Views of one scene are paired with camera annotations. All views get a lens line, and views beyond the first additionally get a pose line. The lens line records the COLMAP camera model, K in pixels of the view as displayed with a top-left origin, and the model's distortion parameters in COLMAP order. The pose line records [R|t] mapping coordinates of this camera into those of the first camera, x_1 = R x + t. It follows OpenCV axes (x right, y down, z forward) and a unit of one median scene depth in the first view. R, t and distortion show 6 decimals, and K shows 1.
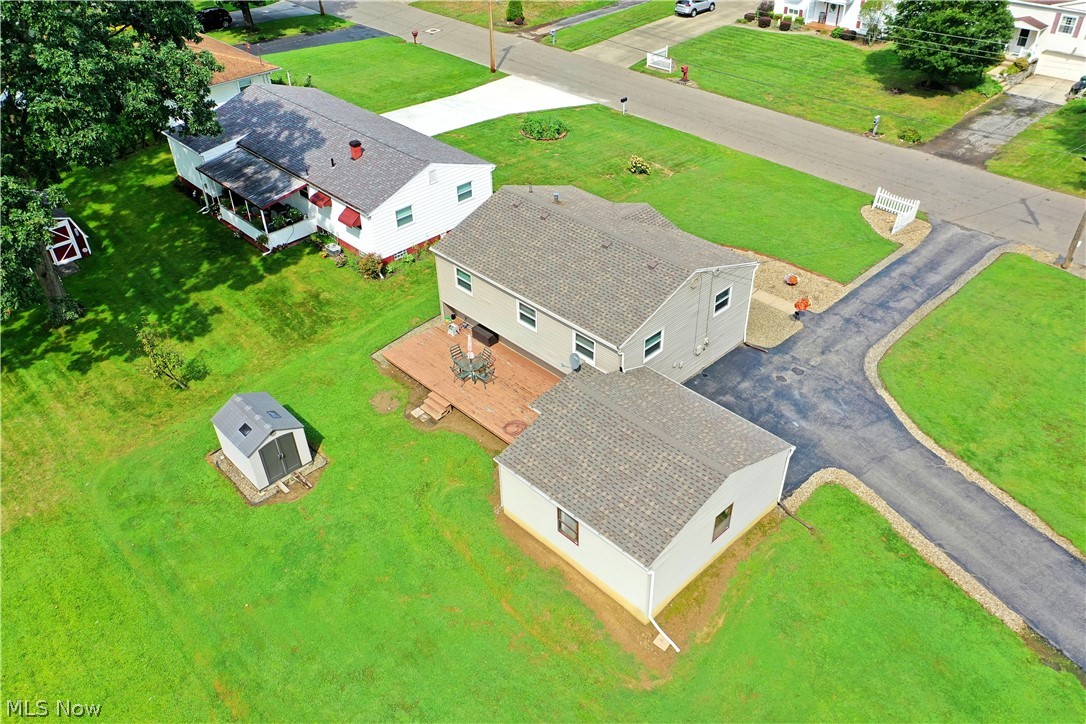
lens RADIAL K [[854.4, 0, 543.0], [0, 854.4, 362.0], [0, 0, 1]] dist [0.007866, 0.015405]
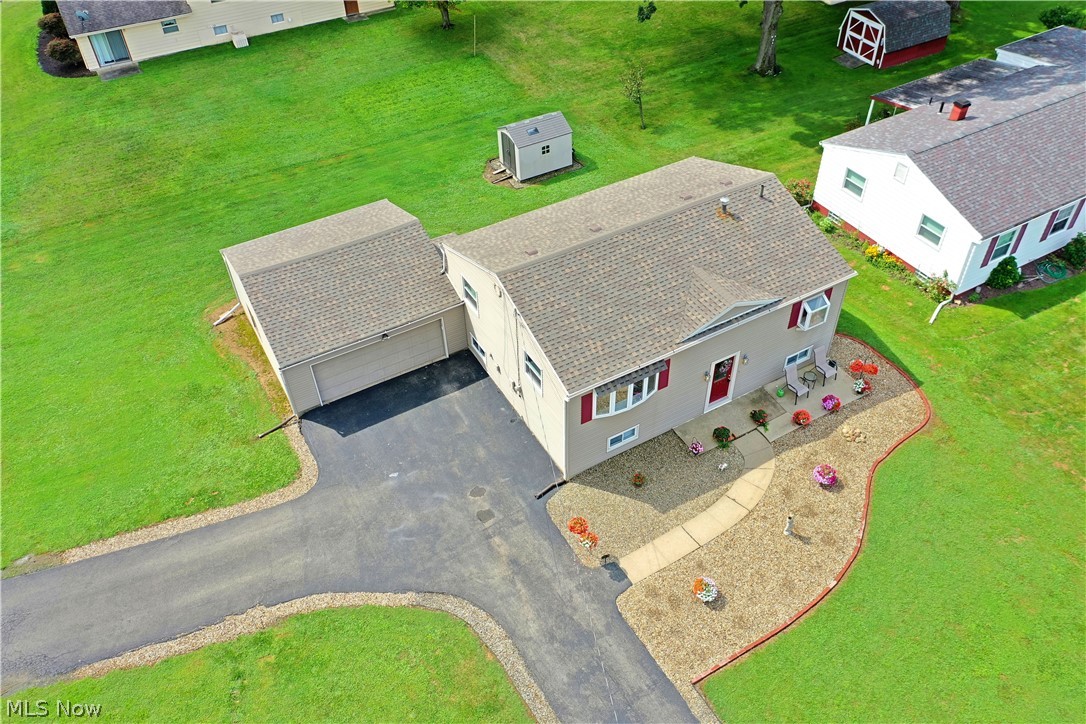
lens RADIAL K [[854.4, 0, 543.0], [0, 854.4, 362.0], [0, 0, 1]] dist [0.007866, 0.015405]
pose [[-0.243485, 0.687524, -0.684124, 0.756828], [-0.549962, 0.483131, 0.681268, -0.626142], [0.798910, 0.542121, 0.260476, 0.850825]]
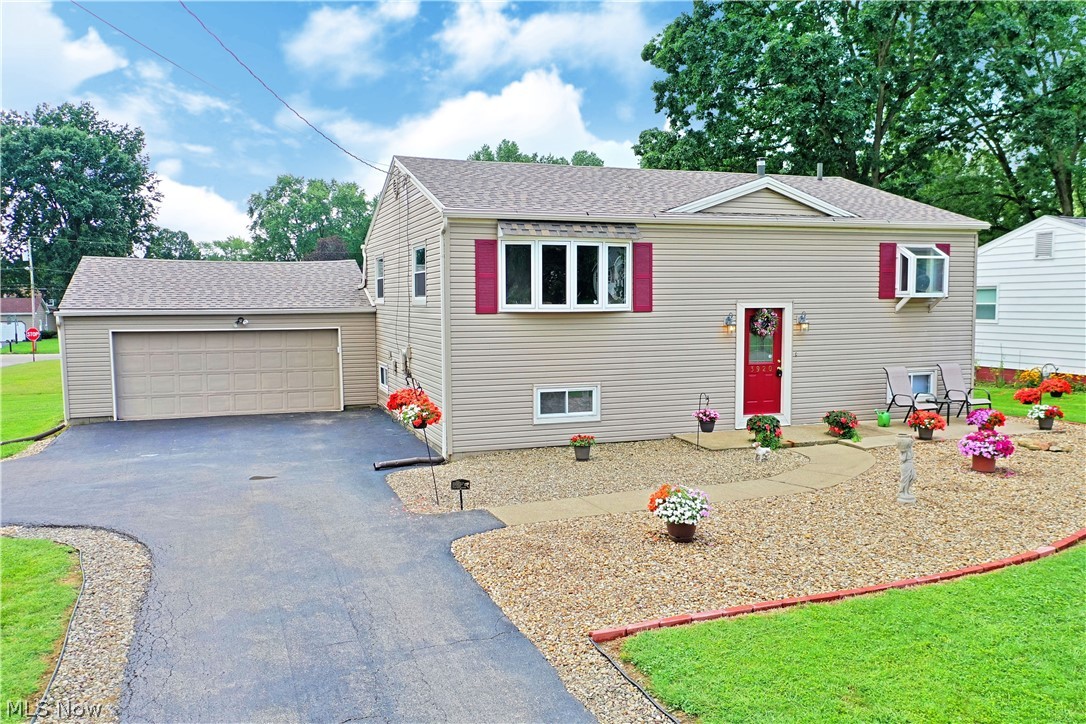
lens RADIAL K [[862.3, 0, 531.2], [0, 862.3, 363.1], [0, 0, 1]] dist [0.007479, 0.003036]
pose [[-0.414271, 0.102277, -0.904389, 0.628185], [-0.526415, 0.783675, 0.329759, -0.223272], [0.742473, 0.612694, -0.270814, 1.260391]]
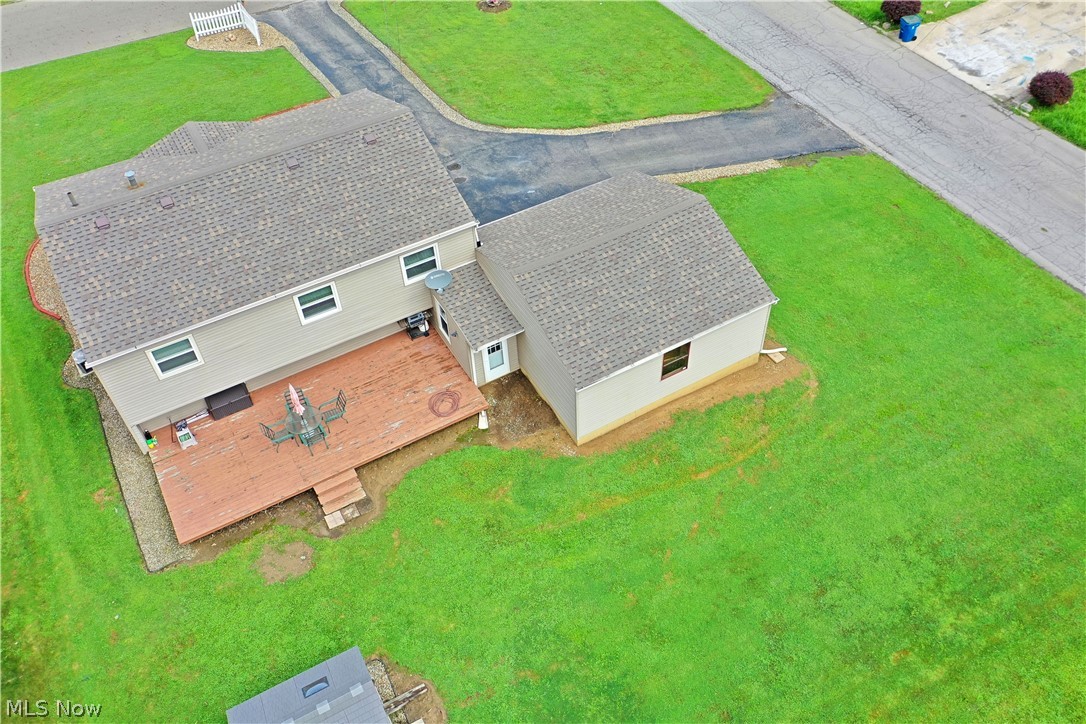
lens RADIAL K [[883.3, 0, 543.0], [0, 883.3, 362.0], [0, 0, 1]] dist [0.005065, 0.006429]
pose [[0.247092, -0.696191, 0.673991, -0.513298], [0.590336, 0.659730, 0.465037, -0.259557], [-0.768407, 0.282974, 0.574000, 0.476304]]
